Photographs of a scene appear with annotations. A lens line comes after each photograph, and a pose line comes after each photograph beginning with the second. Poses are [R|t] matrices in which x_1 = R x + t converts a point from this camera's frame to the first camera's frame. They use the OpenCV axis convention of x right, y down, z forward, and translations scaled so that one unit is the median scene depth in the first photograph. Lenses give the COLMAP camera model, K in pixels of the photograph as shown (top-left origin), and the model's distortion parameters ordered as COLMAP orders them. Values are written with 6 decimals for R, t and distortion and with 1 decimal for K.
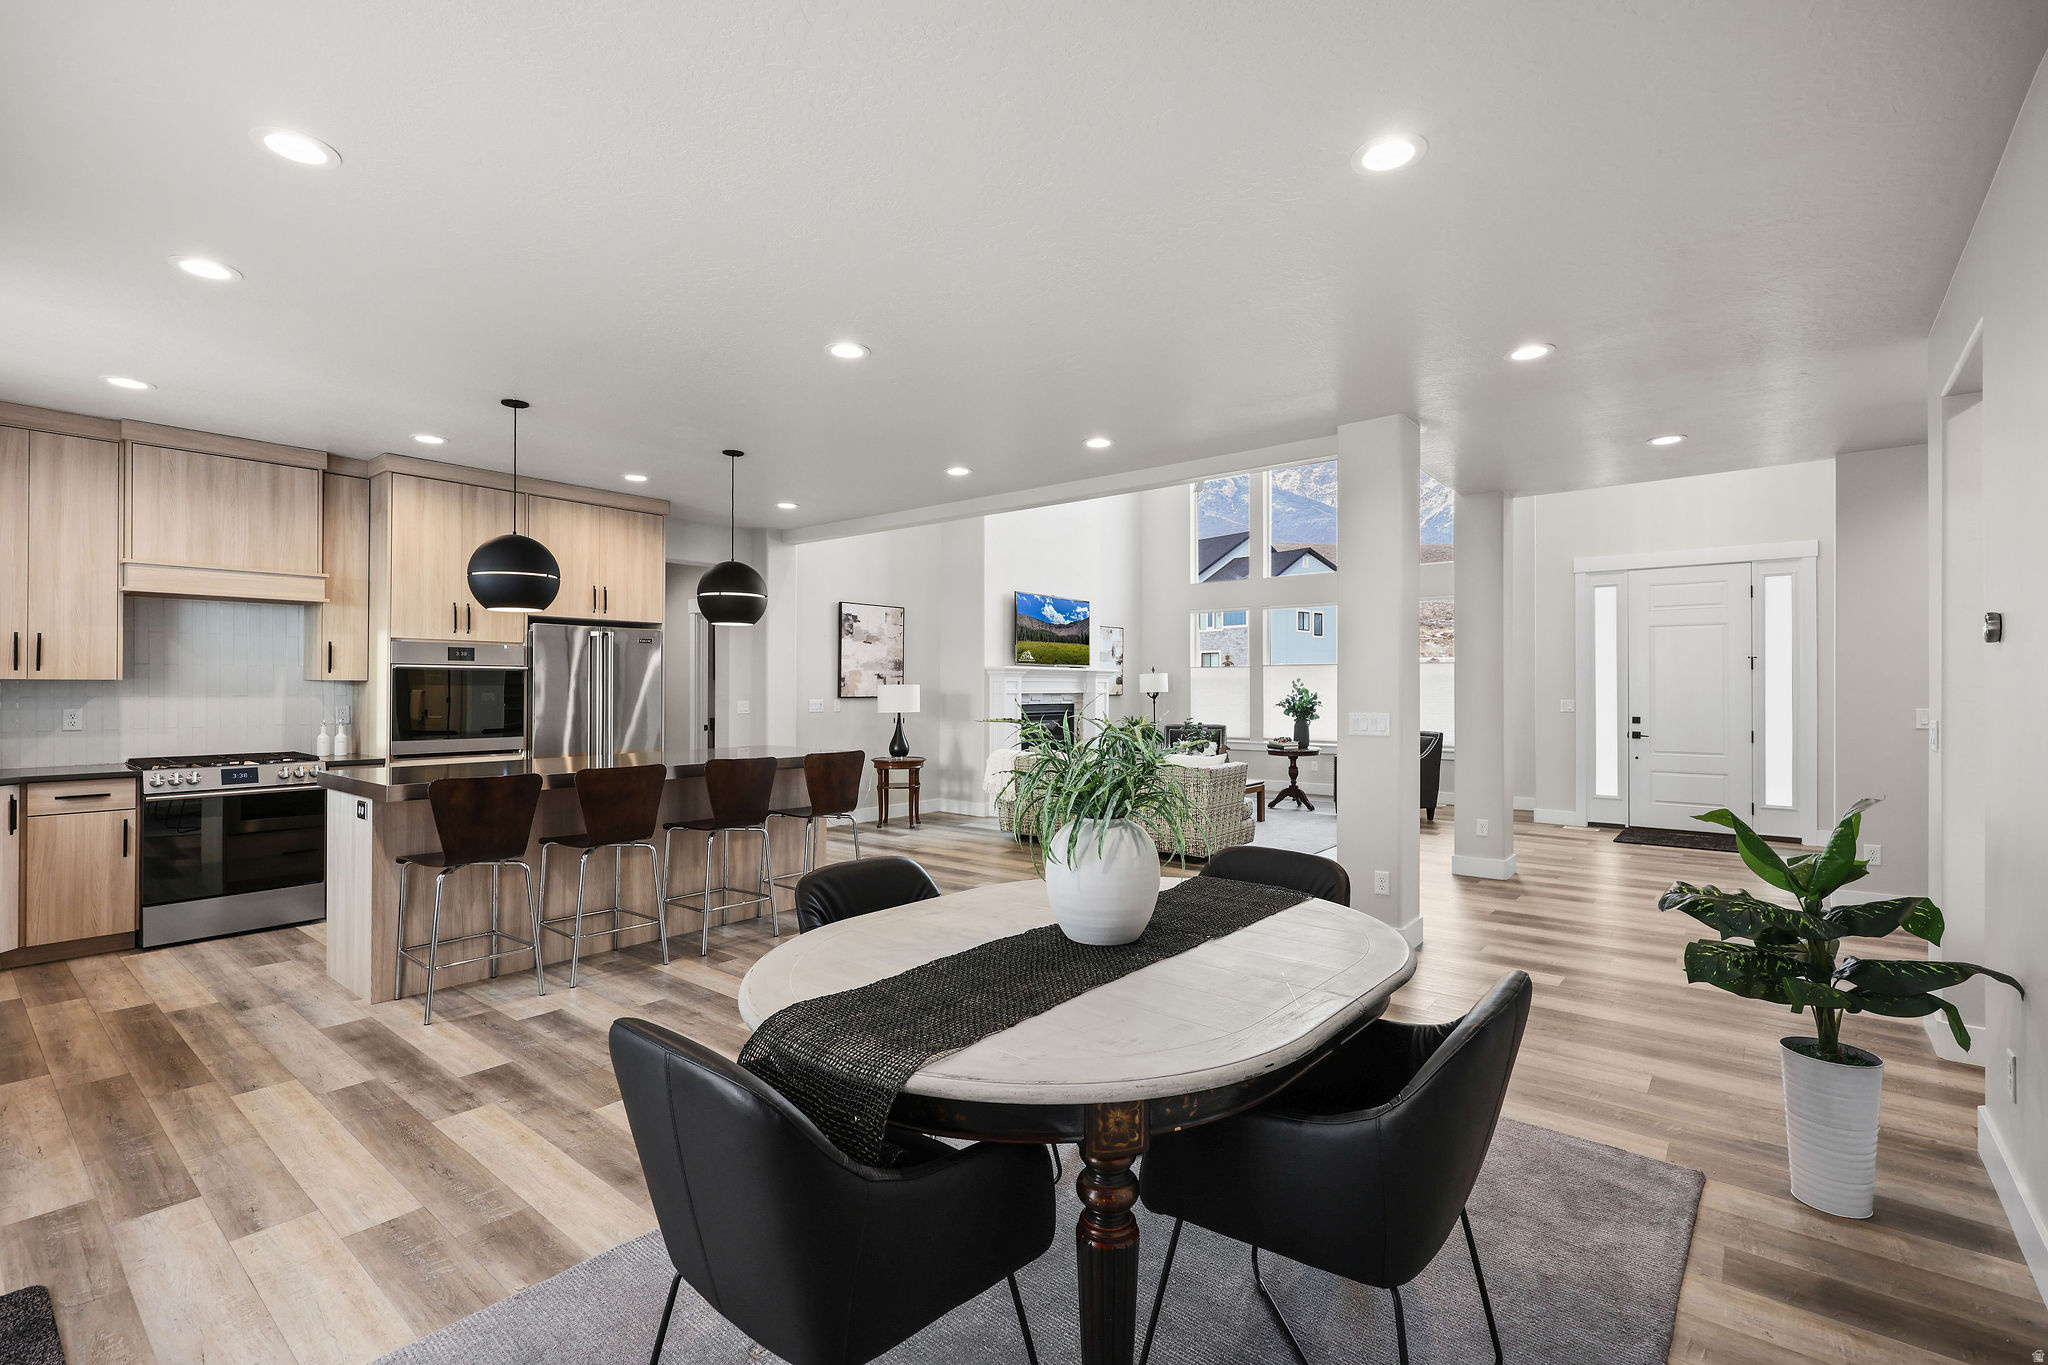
lens RADIAL K [[932.3, 0, 1028.1], [0, 932.3, 680.9], [0, 0, 1]] dist [0.000486, 0.000825]
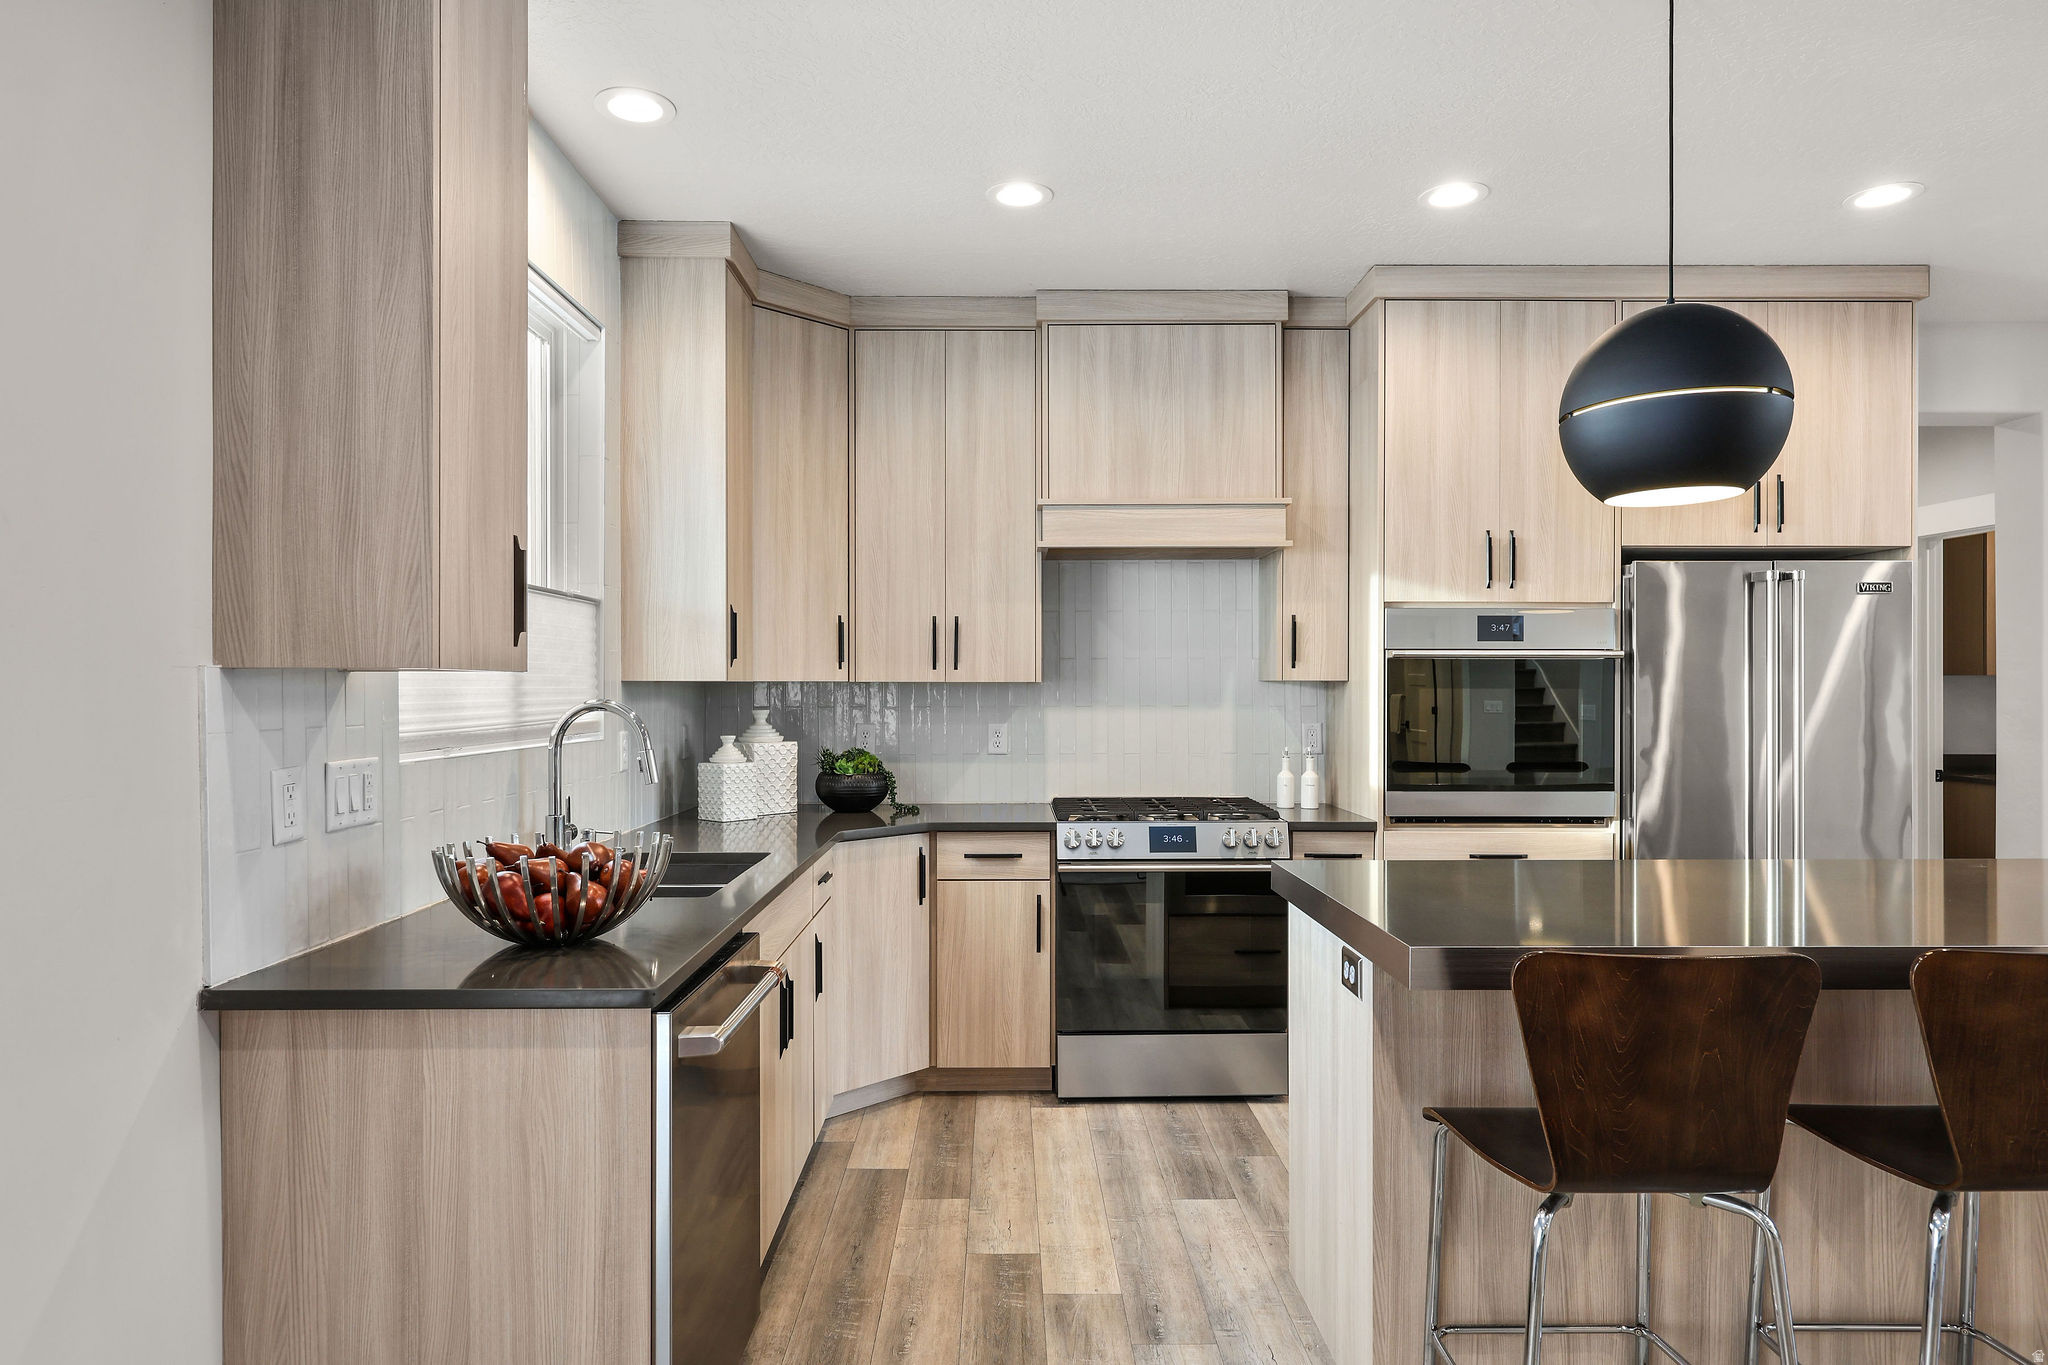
lens RADIAL K [[1230.6, 0, 1022.2], [0, 1230.6, 690.8], [0, 0, 1]] dist [-0.006399, -0.000106]
pose [[0.649993, -0.002211, -0.759937, -0.298175], [0.006271, 0.999977, 0.002455, 0.002938], [0.759914, -0.006362, 0.649992, 0.403102]]
